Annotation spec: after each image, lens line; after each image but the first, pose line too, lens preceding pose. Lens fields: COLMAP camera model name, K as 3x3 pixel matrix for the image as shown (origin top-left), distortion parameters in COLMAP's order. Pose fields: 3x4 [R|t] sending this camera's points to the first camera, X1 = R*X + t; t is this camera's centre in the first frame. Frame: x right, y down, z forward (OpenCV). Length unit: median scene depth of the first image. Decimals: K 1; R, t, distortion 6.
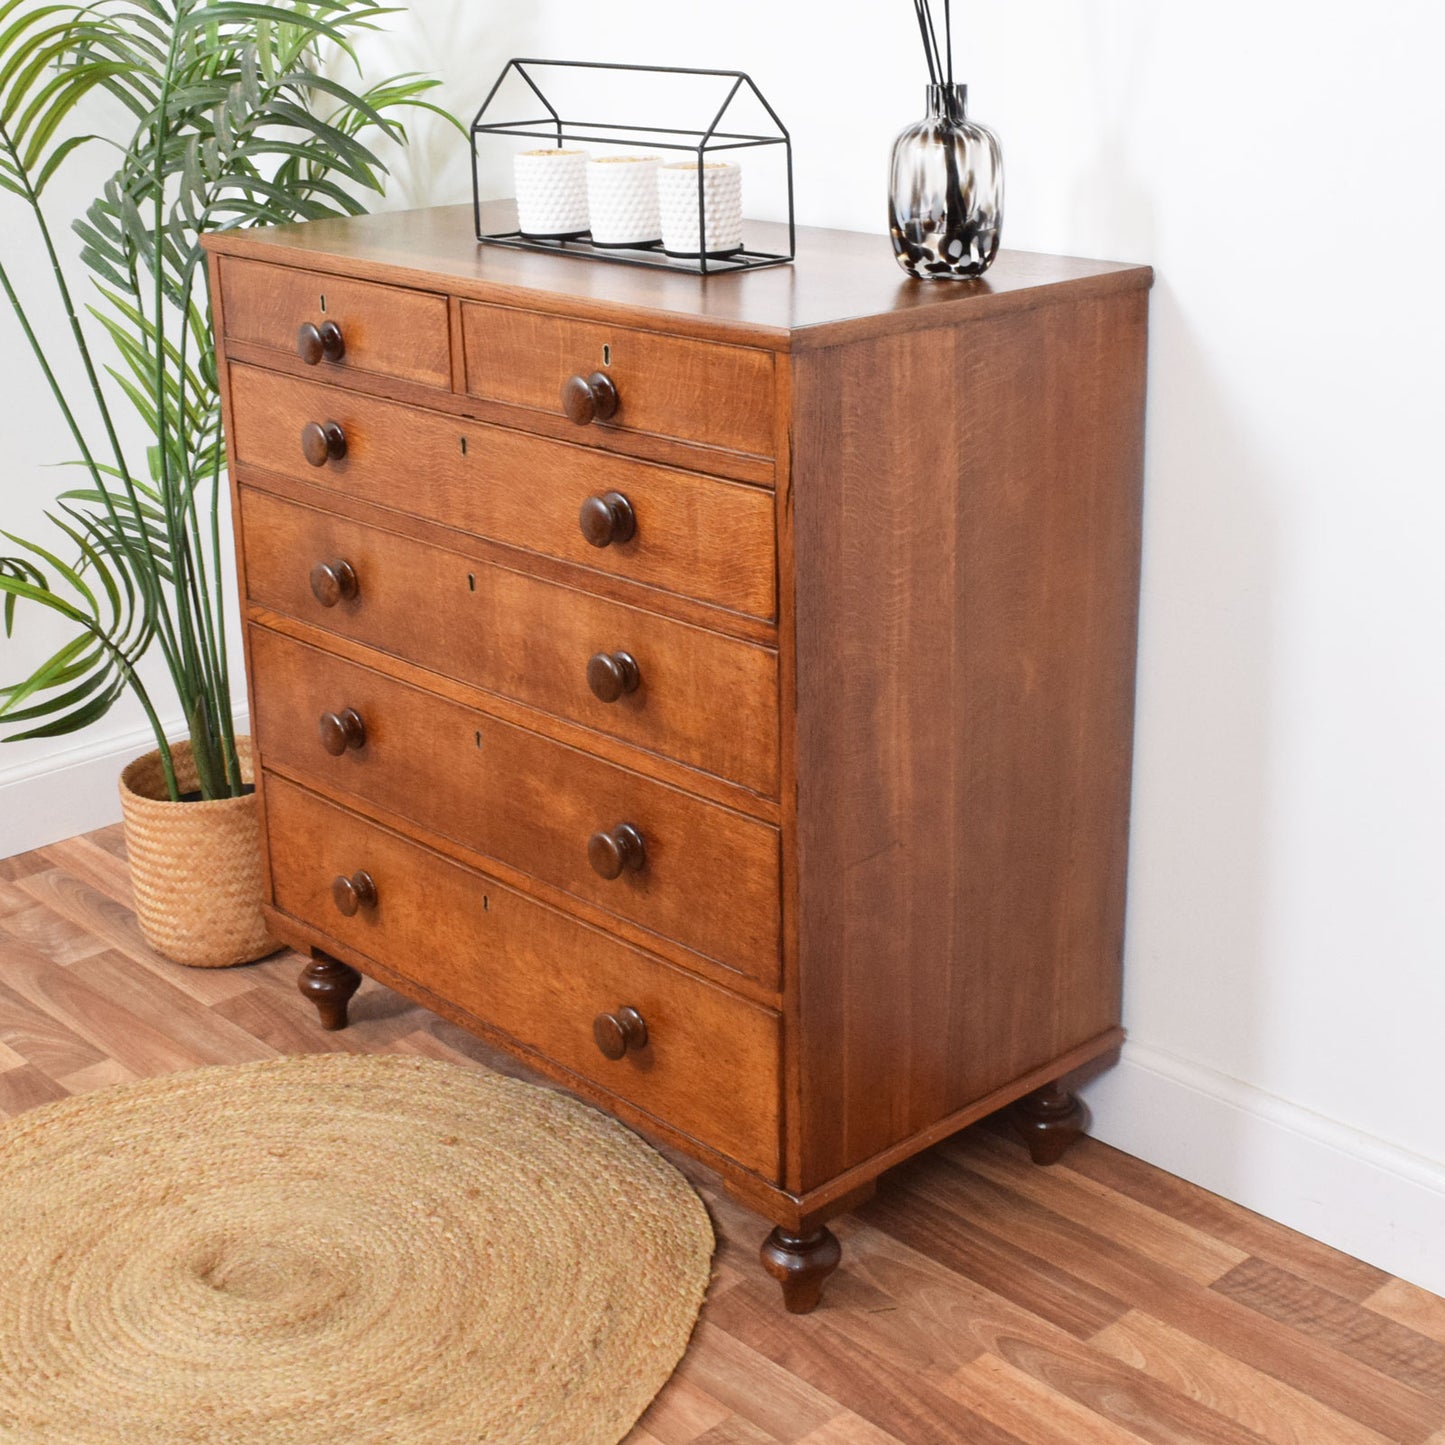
lens RADIAL K [[2241.2, 0, 722.5], [0, 2241.2, 722.5], [0, 0, 1]] dist [-0.011743, 0.005902]
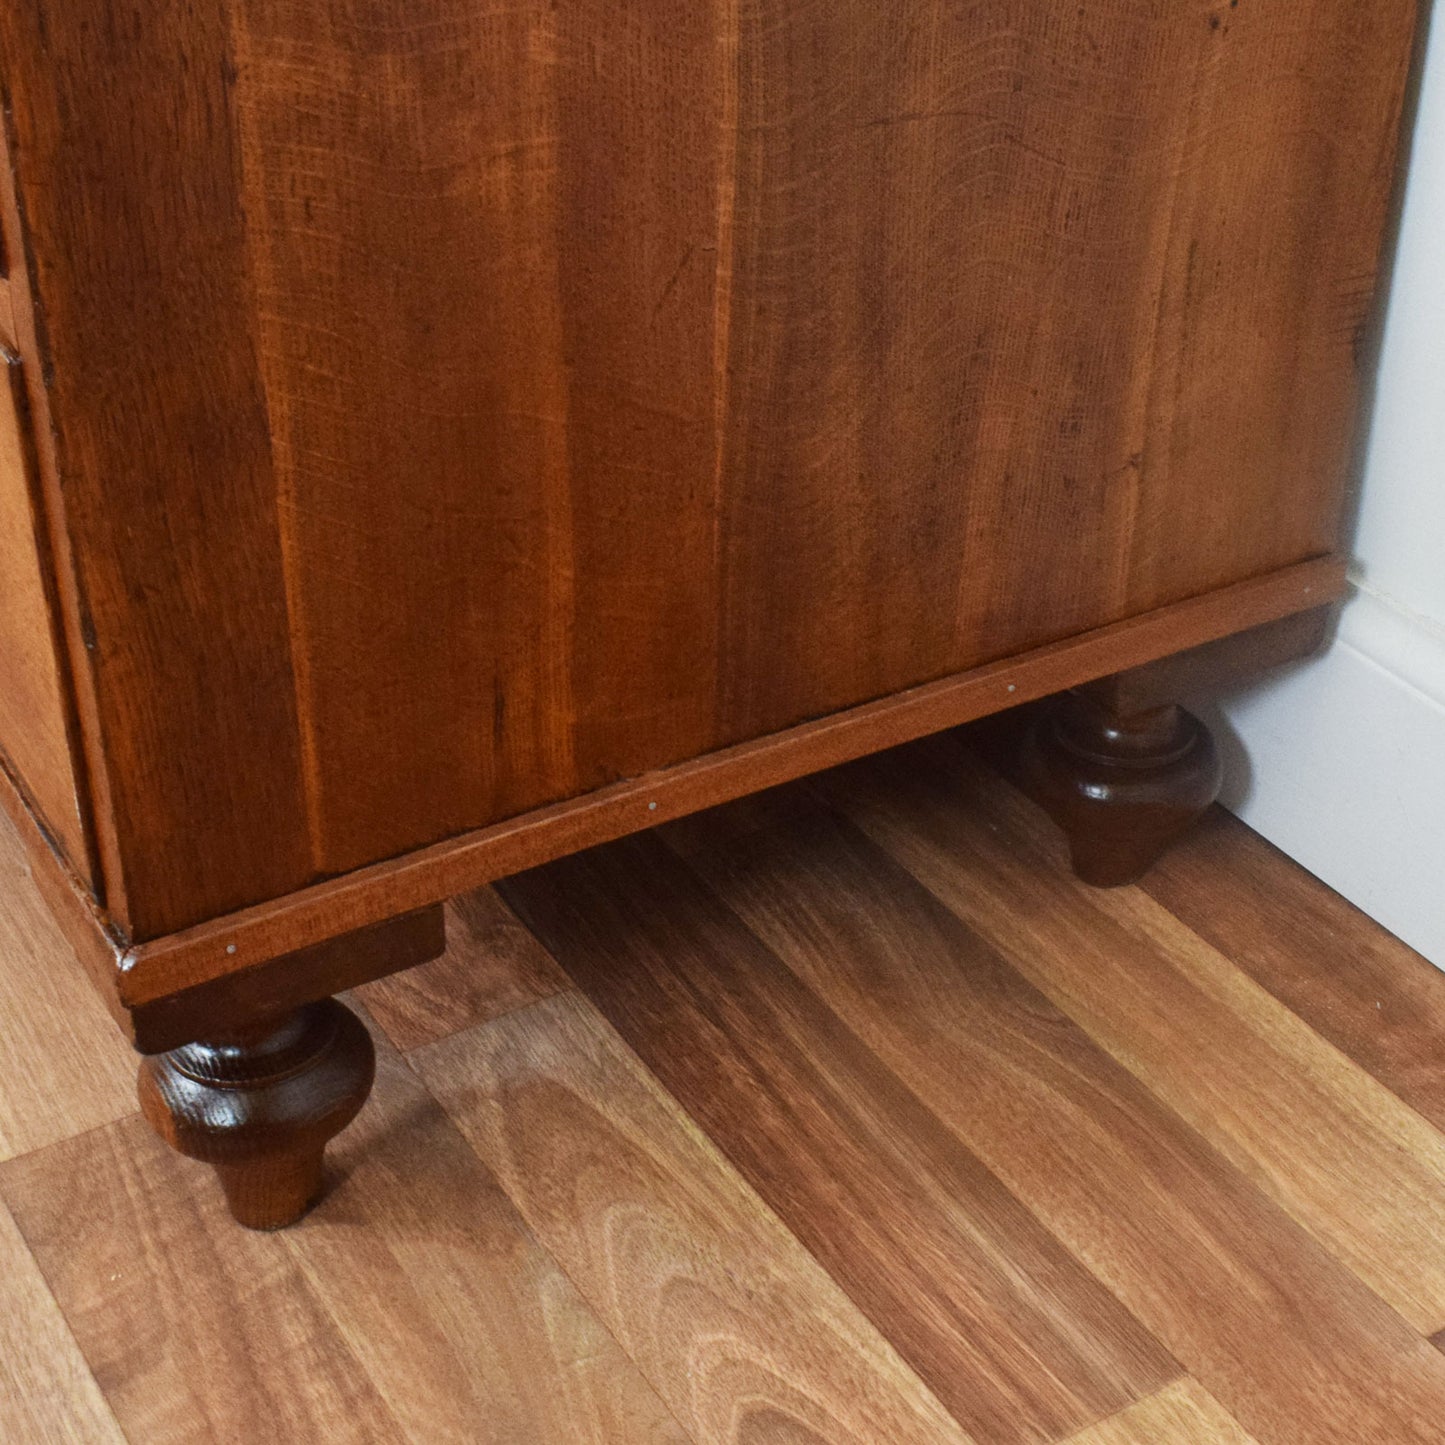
lens RADIAL K [[2512.3, 0, 791.8], [0, 2512.3, 722.3], [0, 0, 1]] dist [-0.009035, -0.018846]
pose [[0.981213, 0.132327, -0.140392, 0.170012], [-0.097429, 0.967964, 0.231417, 0.086771], [0.166517, -0.213391, 0.962671, 0.664321]]
